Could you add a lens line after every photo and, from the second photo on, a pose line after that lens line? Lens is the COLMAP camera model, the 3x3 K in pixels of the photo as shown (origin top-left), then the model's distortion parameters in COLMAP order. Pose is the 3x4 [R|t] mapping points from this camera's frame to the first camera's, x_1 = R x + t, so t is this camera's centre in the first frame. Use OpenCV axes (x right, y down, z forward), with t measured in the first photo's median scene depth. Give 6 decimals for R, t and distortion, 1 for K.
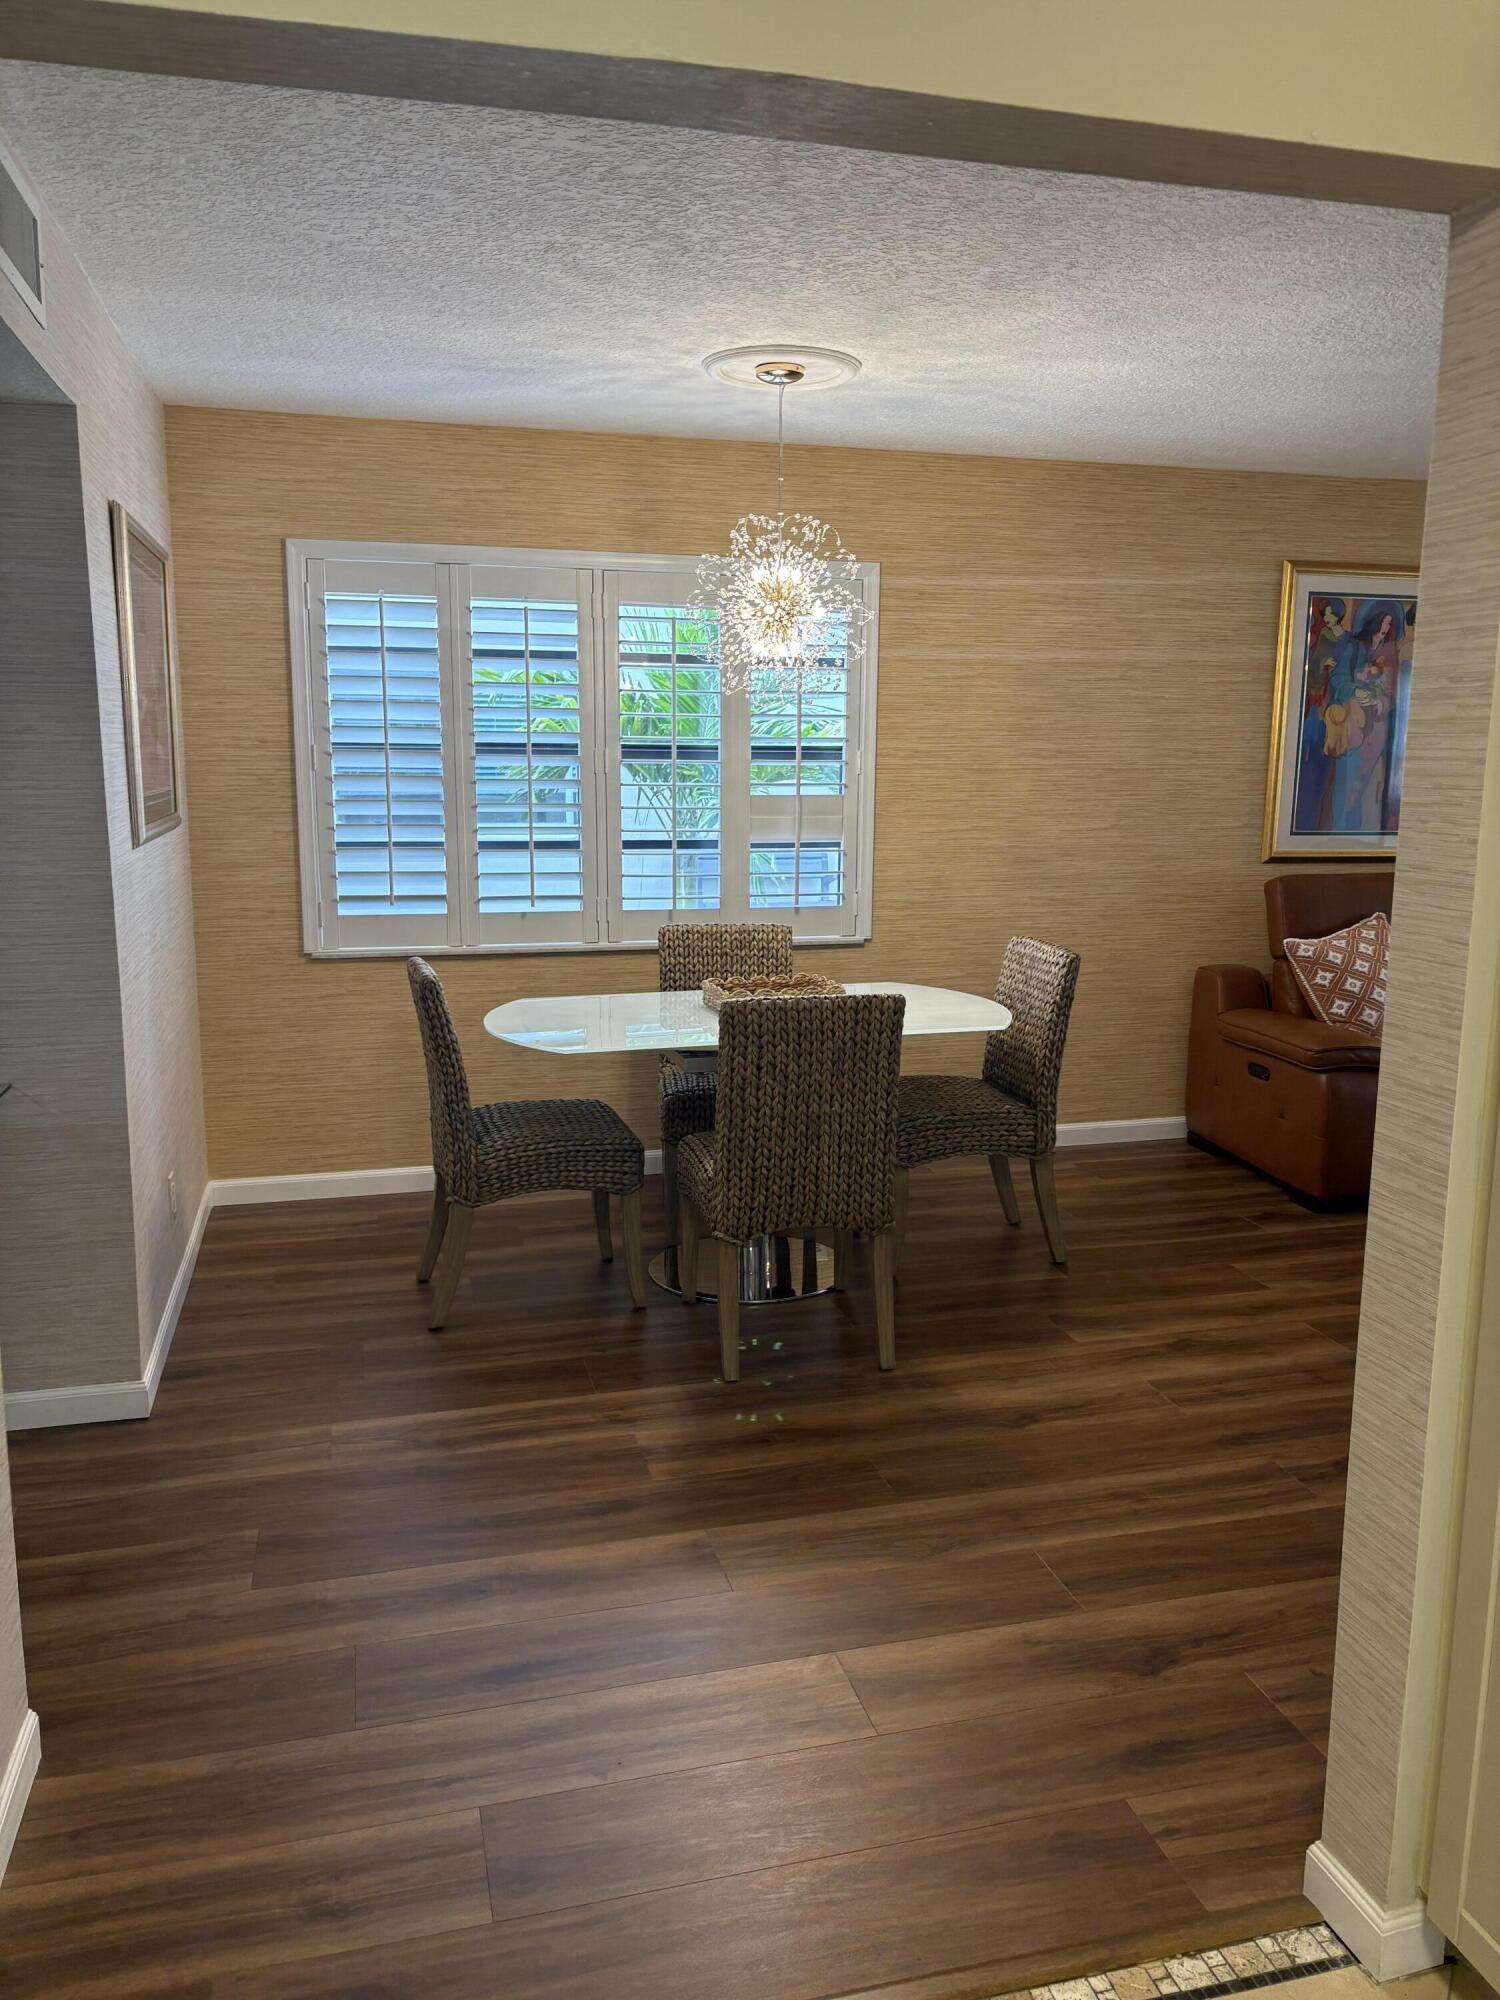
lens RADIAL K [[1516.5, 0, 748.3], [0, 1516.5, 1013.8], [0, 0, 1]] dist [0.070610, -0.081582]
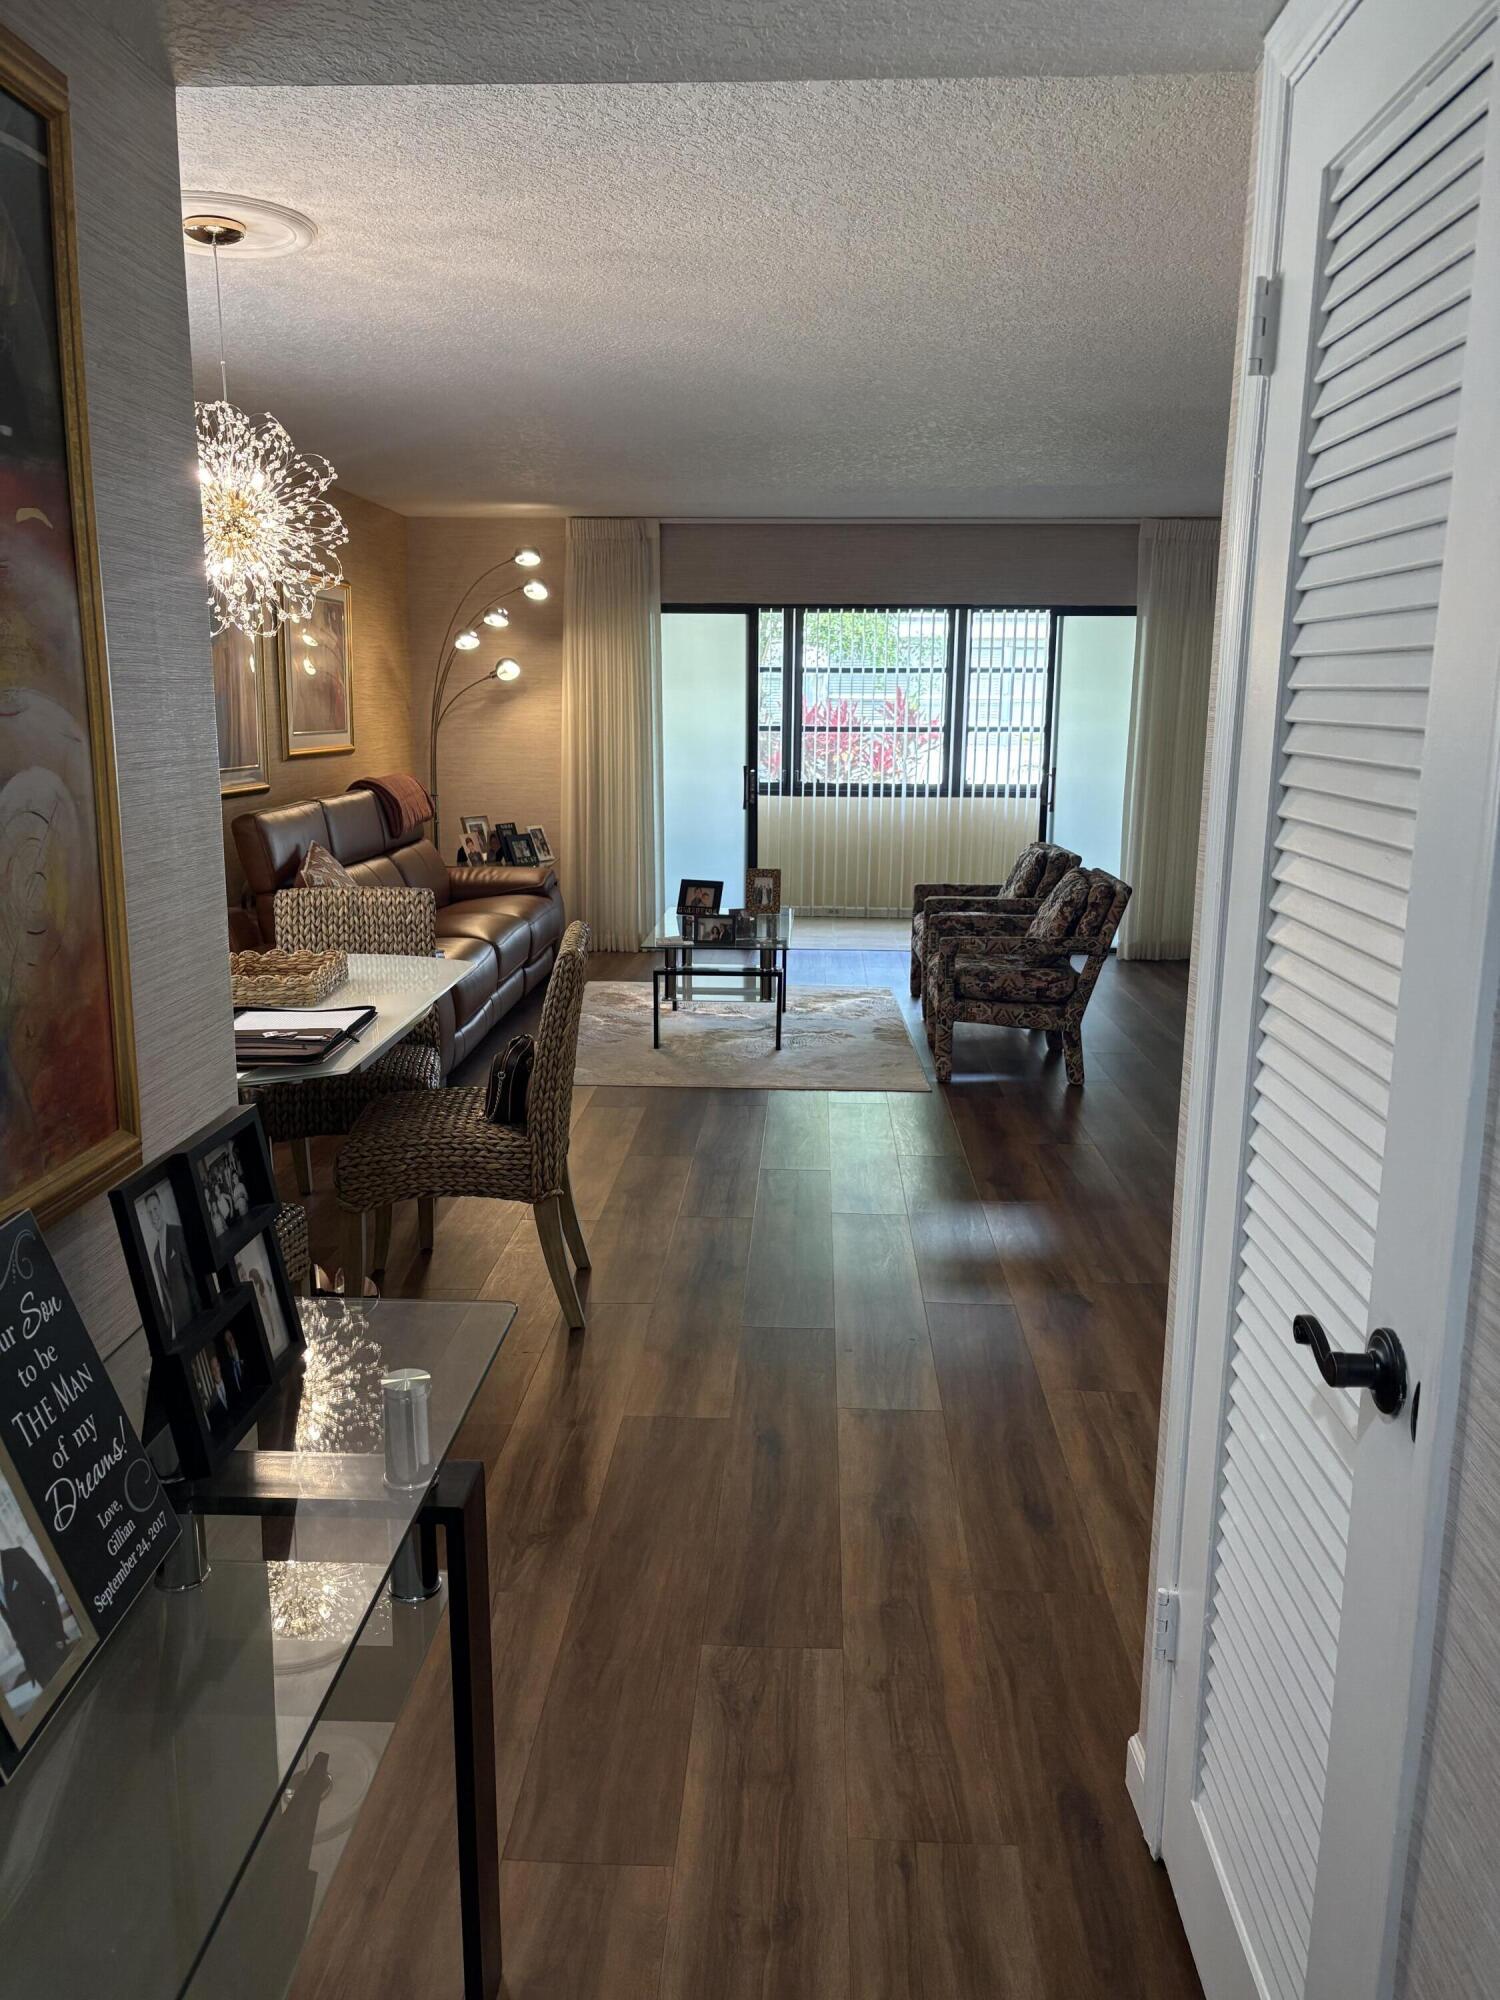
lens RADIAL K [[1516.5, 0, 748.3], [0, 1516.5, 1013.8], [0, 0, 1]] dist [0.070610, -0.081582]
pose [[0.291558, -0.198952, 0.935634, -0.869963], [0.158070, 0.974705, 0.158003, -0.106189], [-0.943402, 0.101828, 0.315631, 0.587875]]
